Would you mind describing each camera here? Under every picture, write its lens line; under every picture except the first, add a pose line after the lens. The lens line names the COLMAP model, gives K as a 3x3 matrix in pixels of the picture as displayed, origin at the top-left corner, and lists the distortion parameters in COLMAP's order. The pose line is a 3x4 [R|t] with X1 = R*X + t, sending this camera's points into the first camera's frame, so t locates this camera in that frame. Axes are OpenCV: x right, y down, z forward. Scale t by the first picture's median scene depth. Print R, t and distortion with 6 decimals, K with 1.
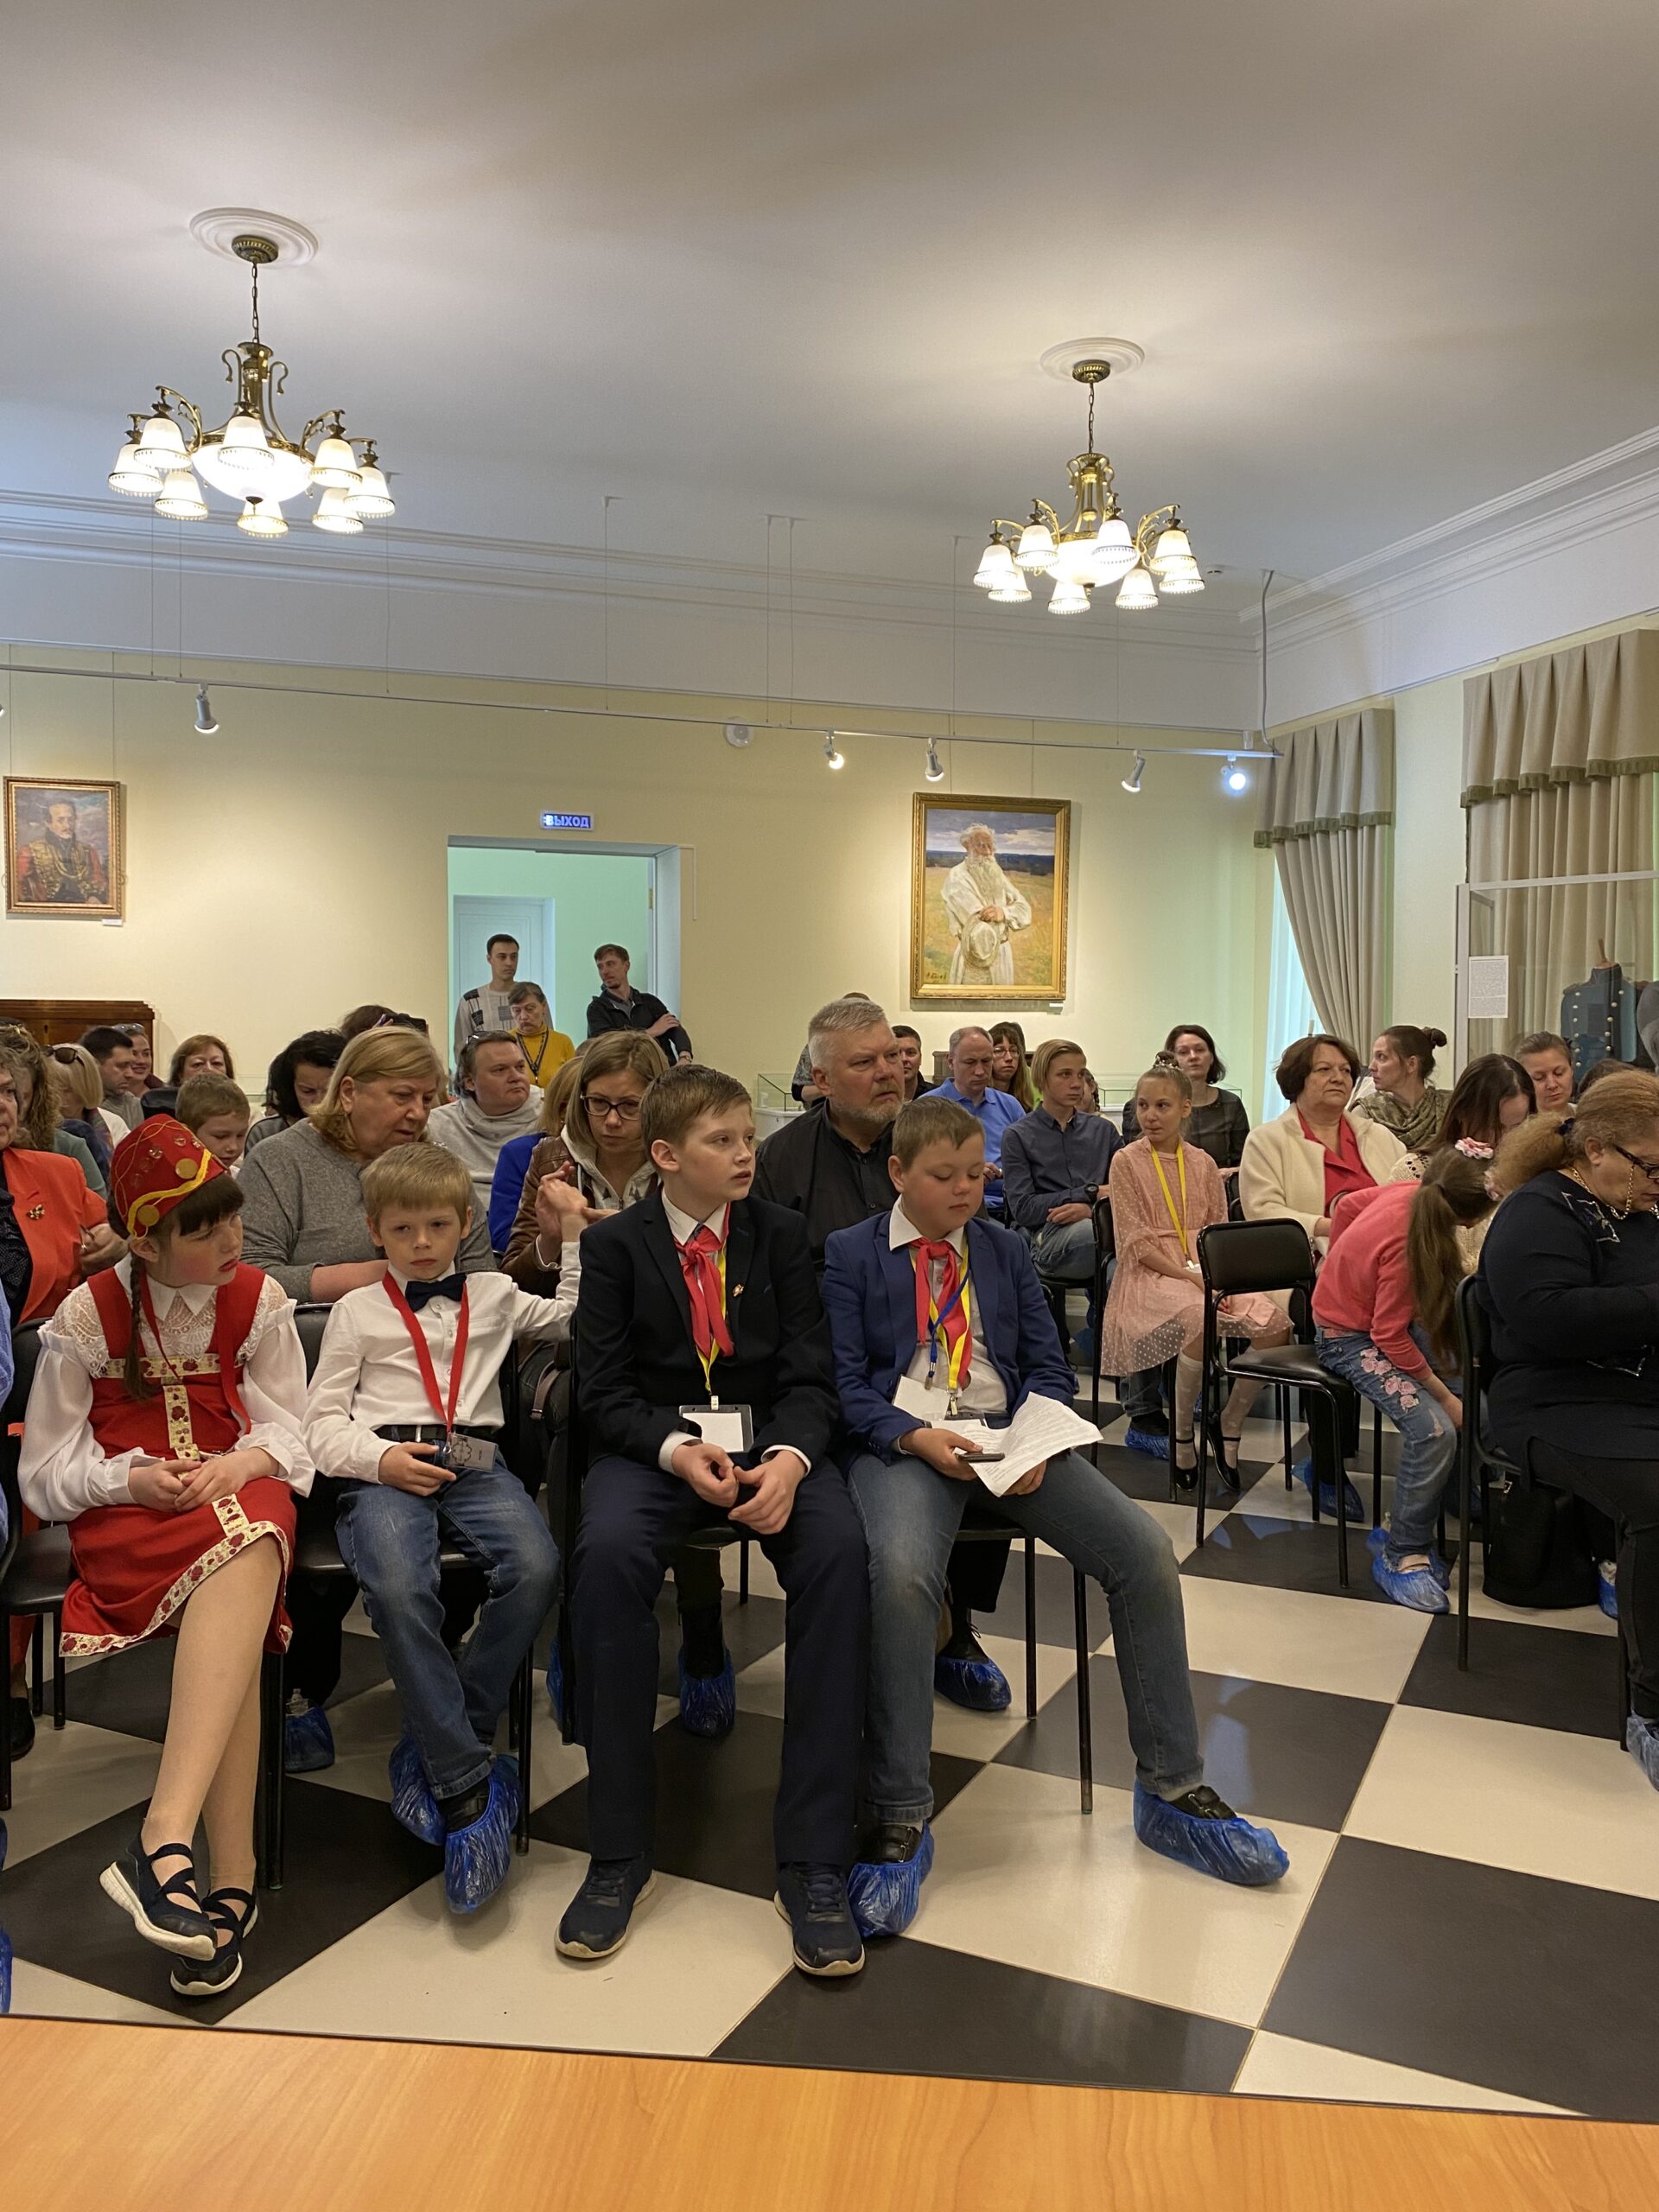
lens RADIAL K [[1689.7, 0, 821.1], [0, 1689.7, 1124.2], [0, 0, 1]] dist [0.003945, 0.001287]
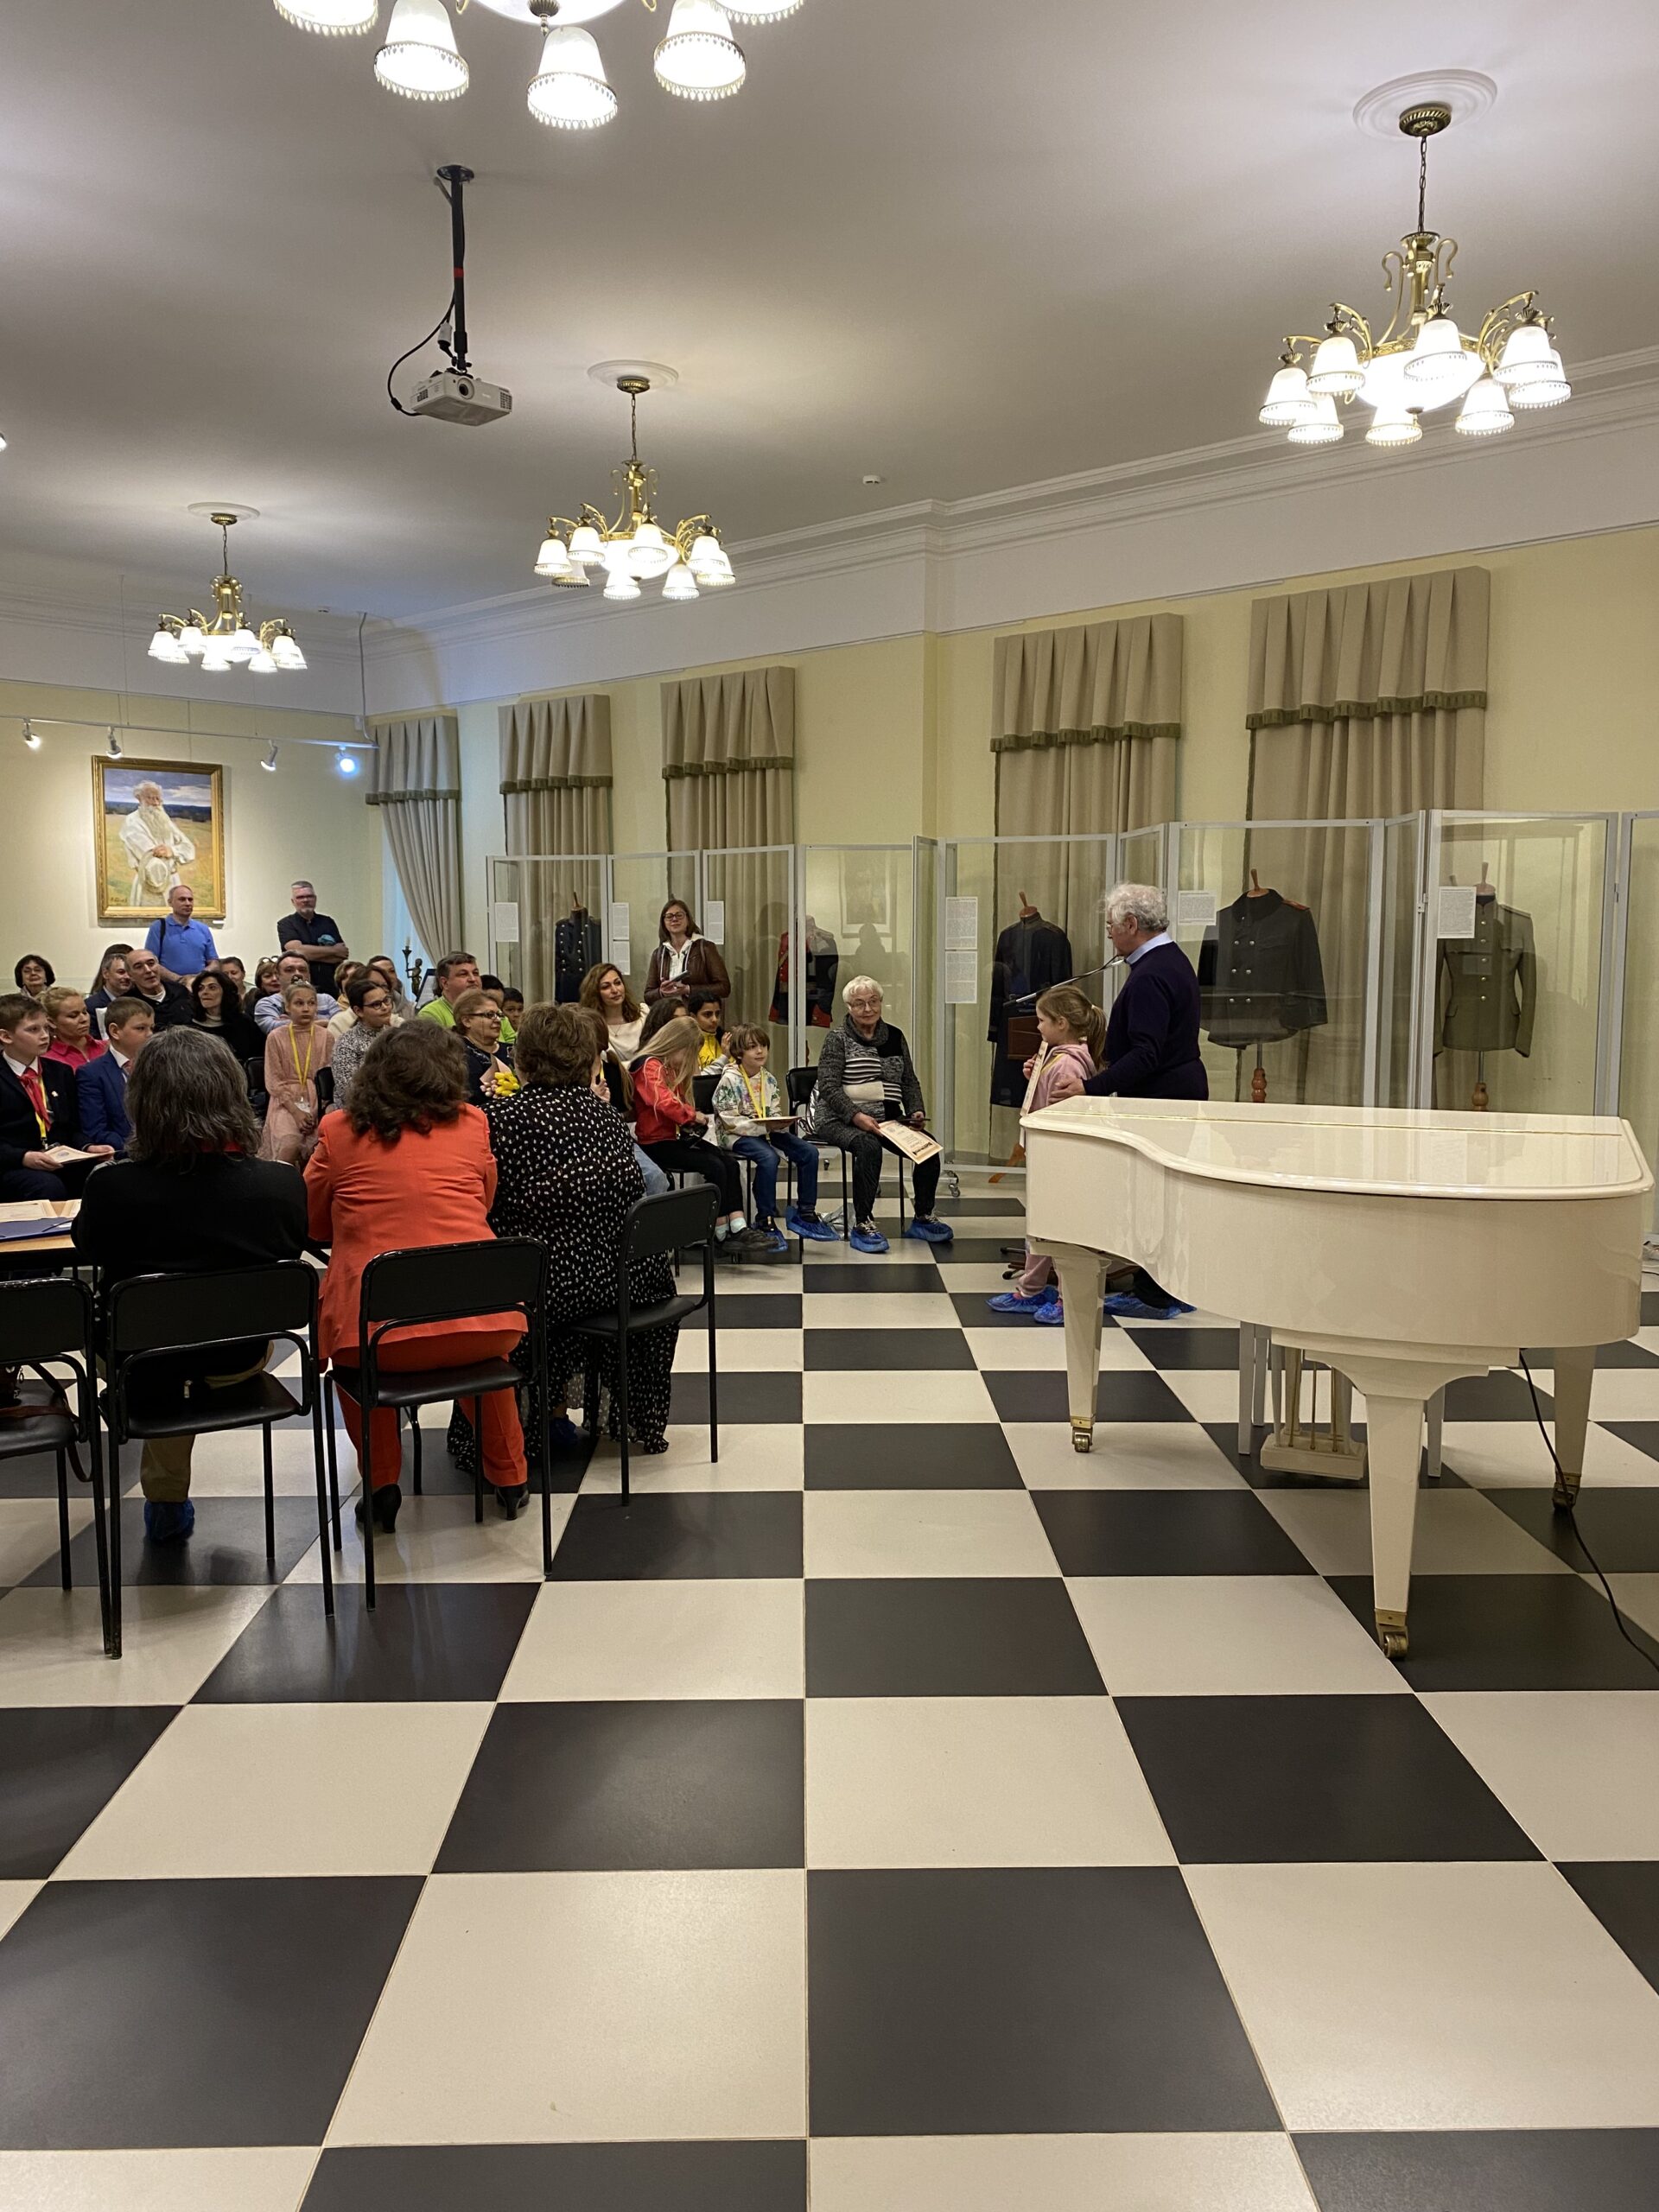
lens RADIAL K [[1689.7, 0, 821.1], [0, 1689.7, 1124.2], [0, 0, 1]] dist [0.003945, 0.001287]
pose [[0.887232, -0.054582, 0.458083, -0.056288], [0.019785, 0.996564, 0.080423, -0.011064], [-0.460899, -0.062291, 0.885264, -0.391835]]
